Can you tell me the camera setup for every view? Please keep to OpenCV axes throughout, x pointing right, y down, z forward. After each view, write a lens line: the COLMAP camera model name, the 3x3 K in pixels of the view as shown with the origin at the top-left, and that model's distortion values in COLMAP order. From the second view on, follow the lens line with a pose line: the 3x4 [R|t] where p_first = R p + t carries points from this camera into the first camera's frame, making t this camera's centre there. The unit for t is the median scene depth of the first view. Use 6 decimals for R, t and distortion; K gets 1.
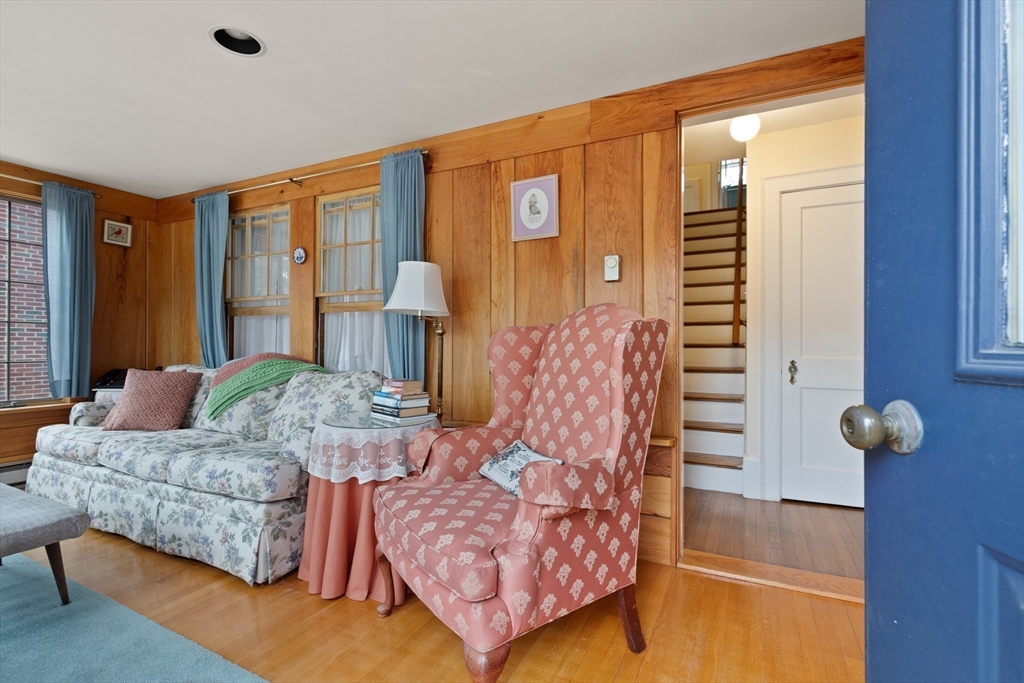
lens RADIAL K [[474.5, 0, 509.3], [0, 474.5, 343.7], [0, 0, 1]] dist [0.004954, -0.002134]
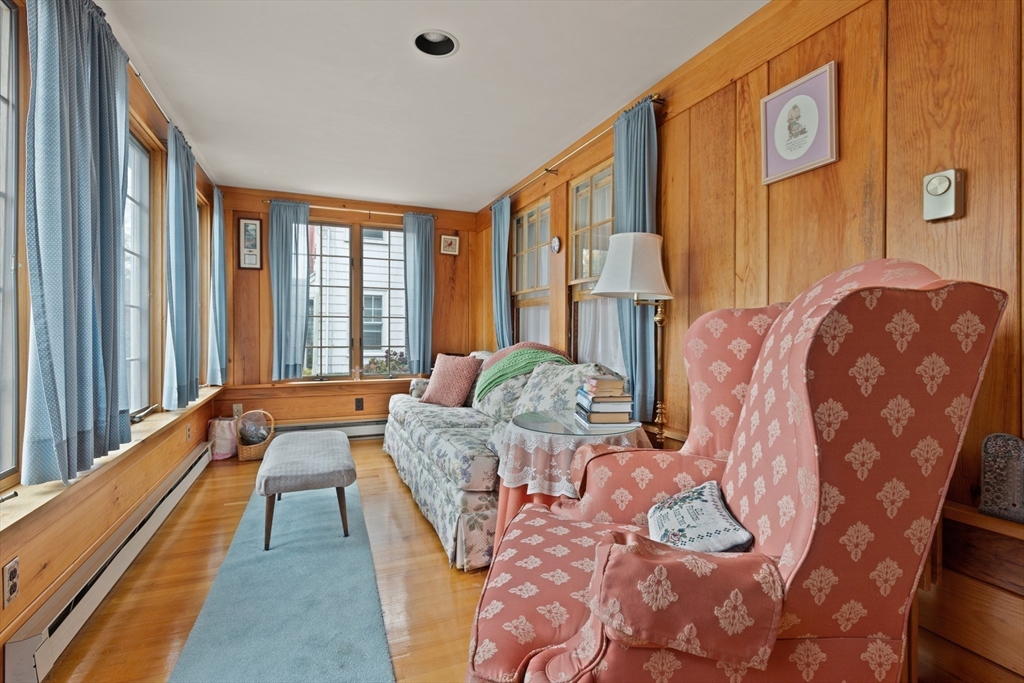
lens RADIAL K [[474.5, 0, 511.5], [0, 474.5, 335.3], [0, 0, 1]] dist [0.004954, -0.002134]
pose [[0.756768, 0.003795, -0.653673, 0.189315], [0.001057, 0.999975, 0.007029, -0.003818], [0.653683, -0.006010, 0.756745, 0.252281]]
